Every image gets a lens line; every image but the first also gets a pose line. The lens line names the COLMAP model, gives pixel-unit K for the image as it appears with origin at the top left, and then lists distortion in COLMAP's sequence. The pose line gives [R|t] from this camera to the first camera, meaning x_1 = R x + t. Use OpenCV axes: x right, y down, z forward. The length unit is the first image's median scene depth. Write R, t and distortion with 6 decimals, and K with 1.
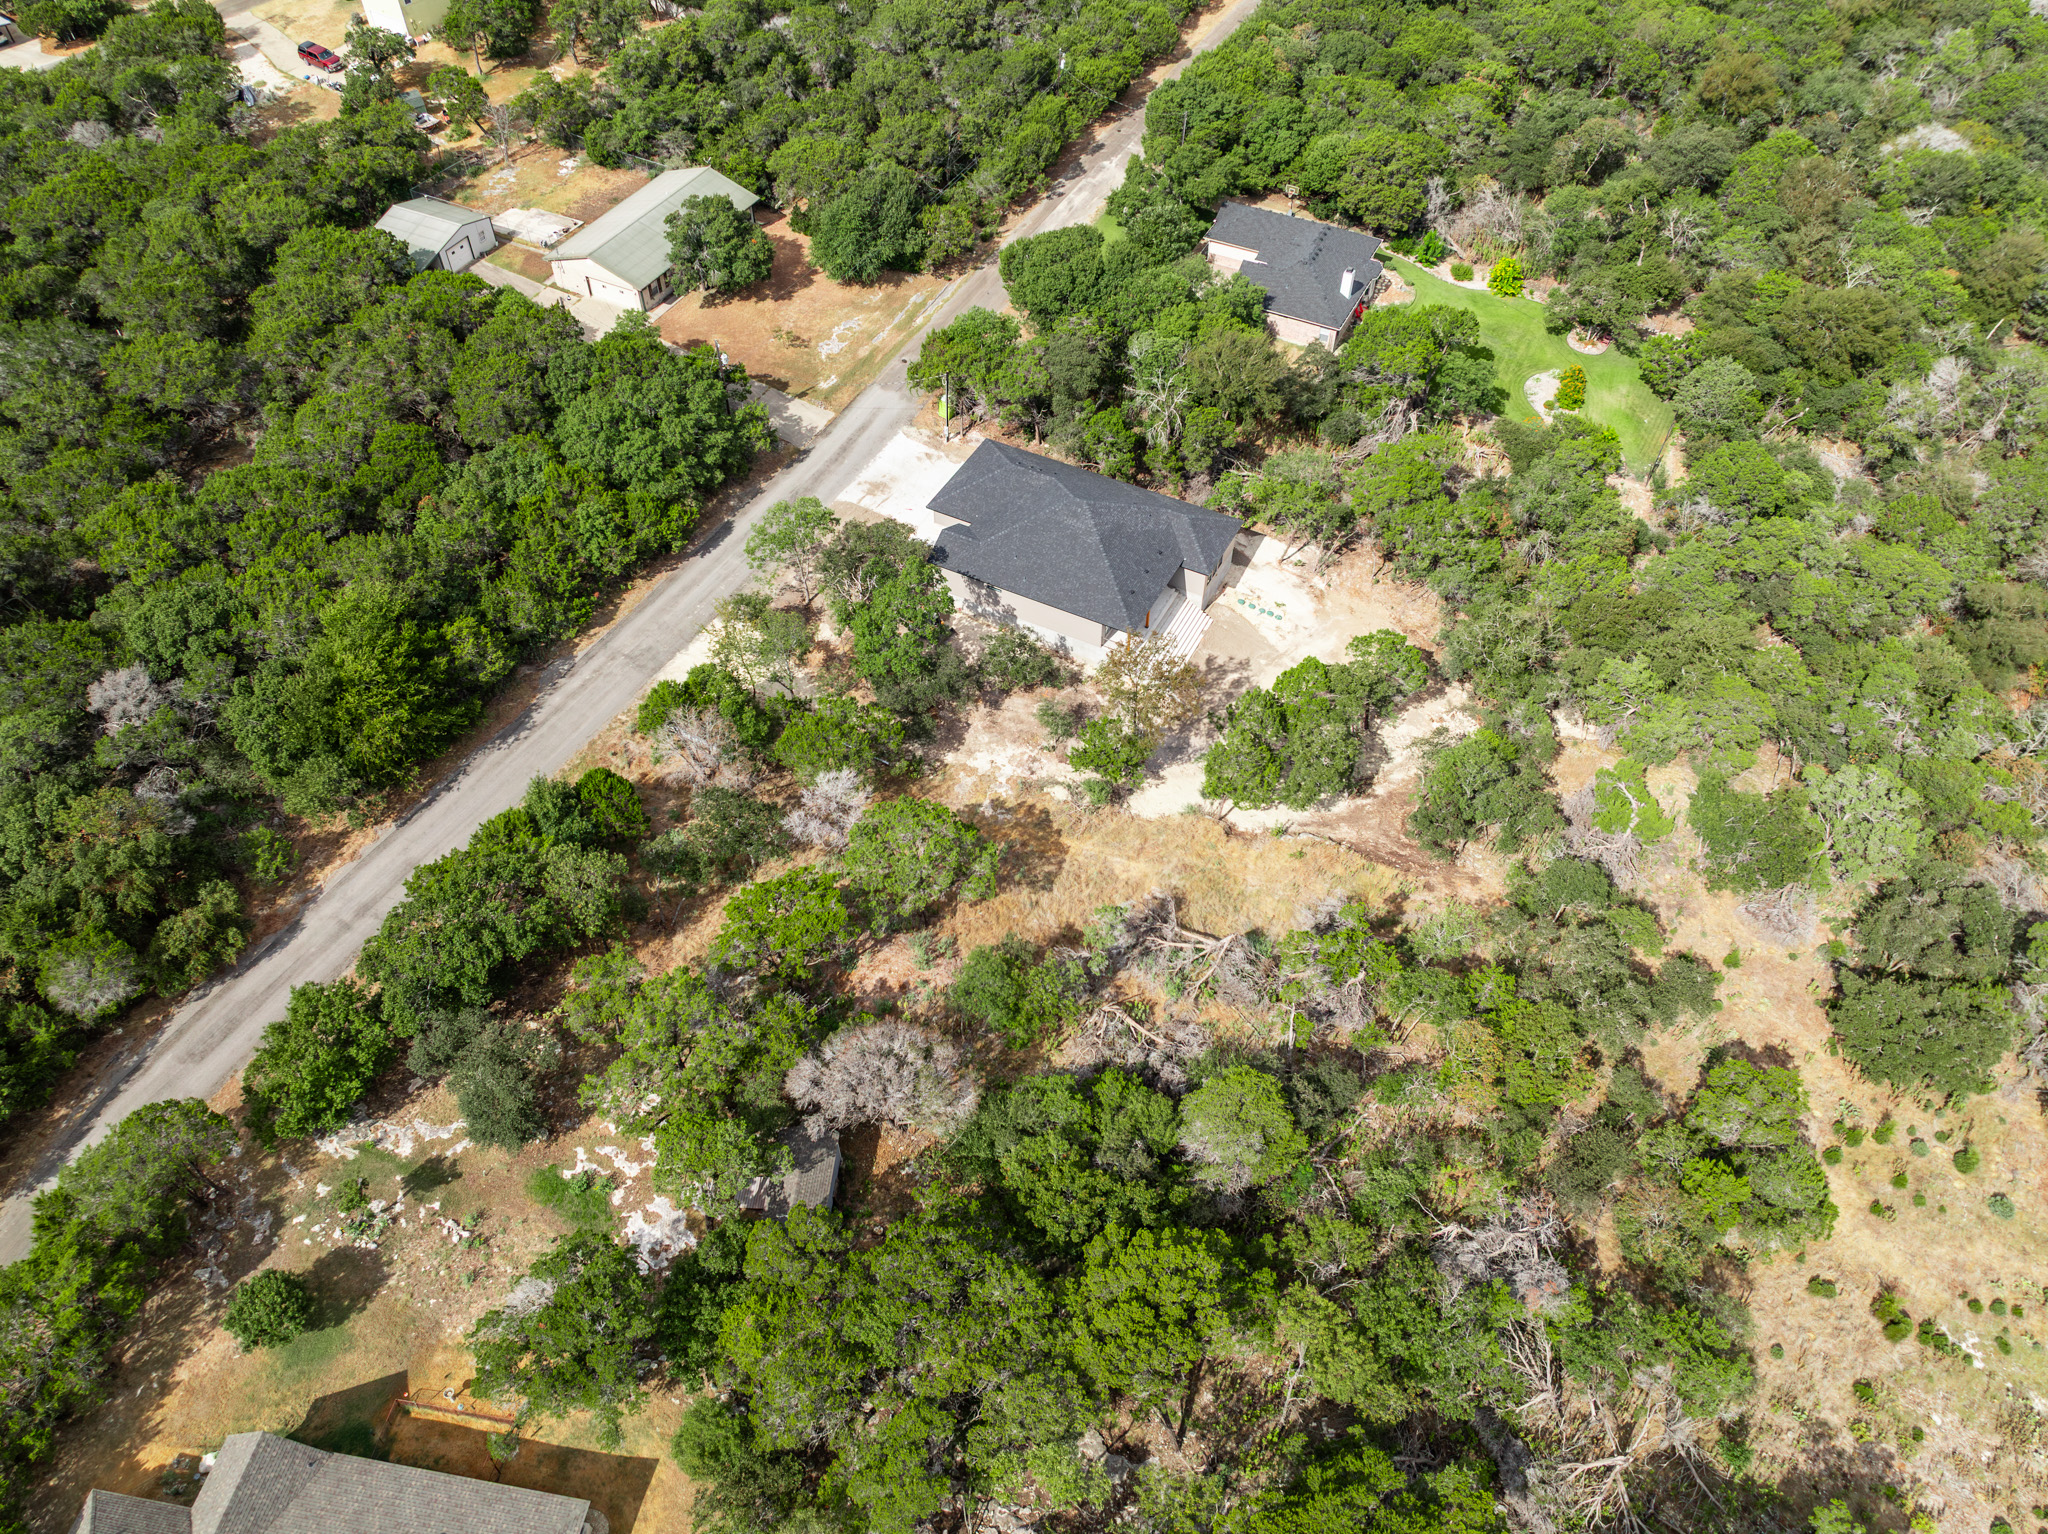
lens RADIAL K [[1445.2, 0, 1030.6], [0, 1445.2, 752.4], [0, 0, 1]] dist [-0.031646, 0.019772]
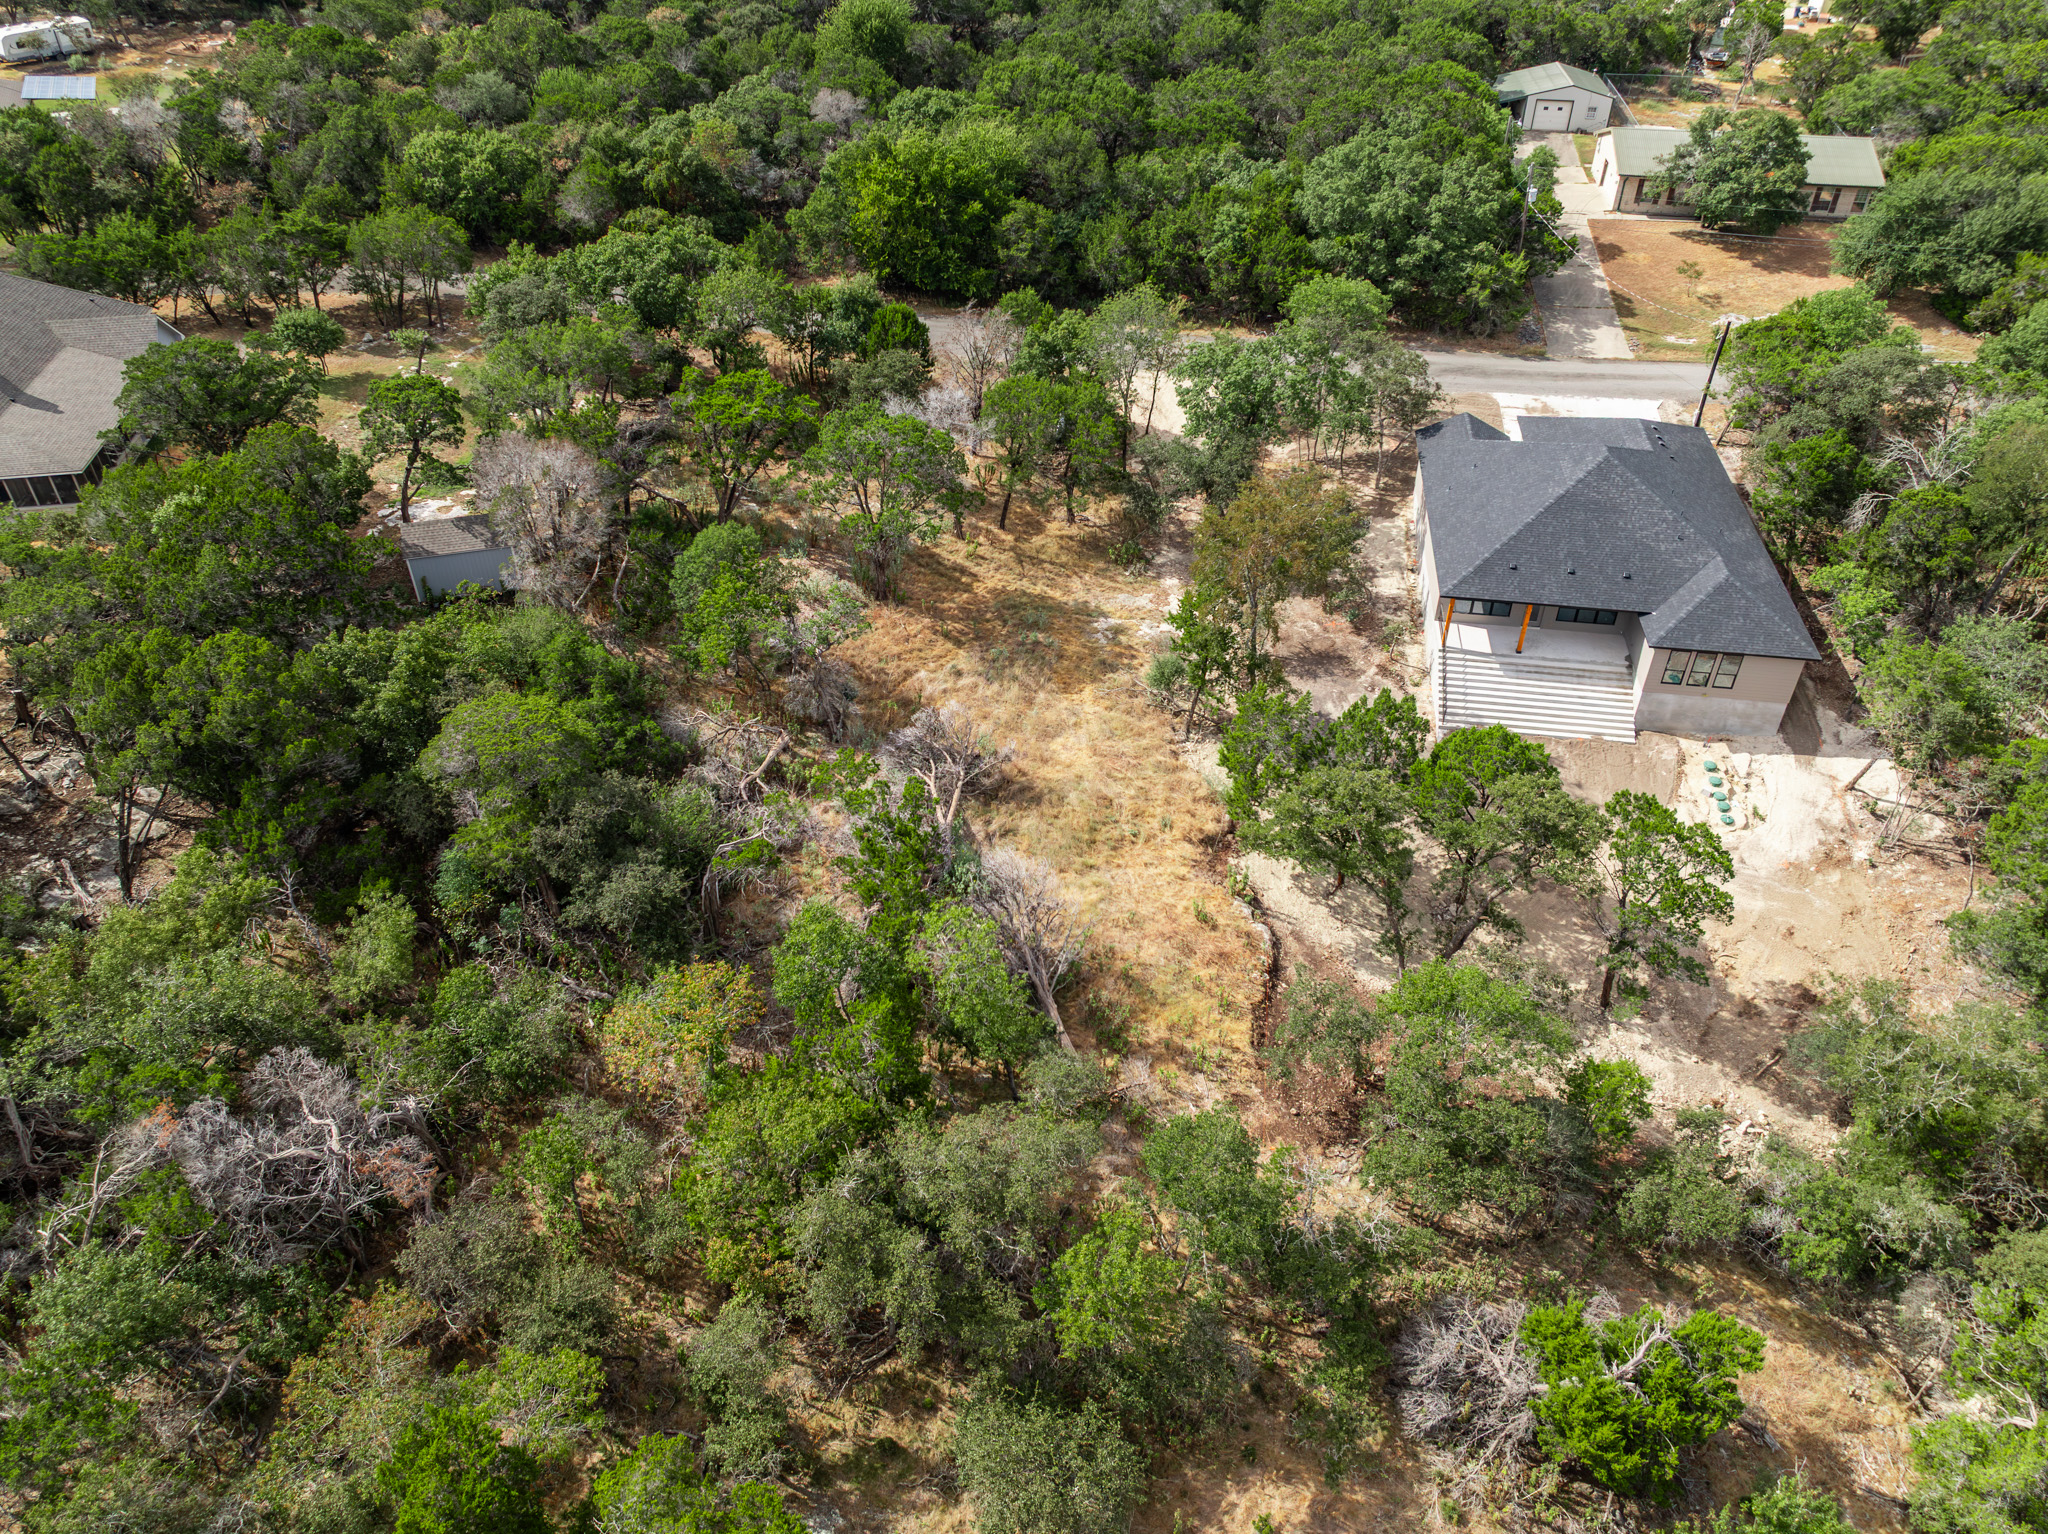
lens RADIAL K [[1445.2, 0, 1026.0], [0, 1445.2, 758.0], [0, 0, 1]] dist [-0.031646, 0.019772]
pose [[0.321747, 0.576548, -0.751047, 0.492009], [-0.710600, 0.671252, 0.210873, -0.036657], [0.625721, 0.465847, 0.625668, 0.504129]]
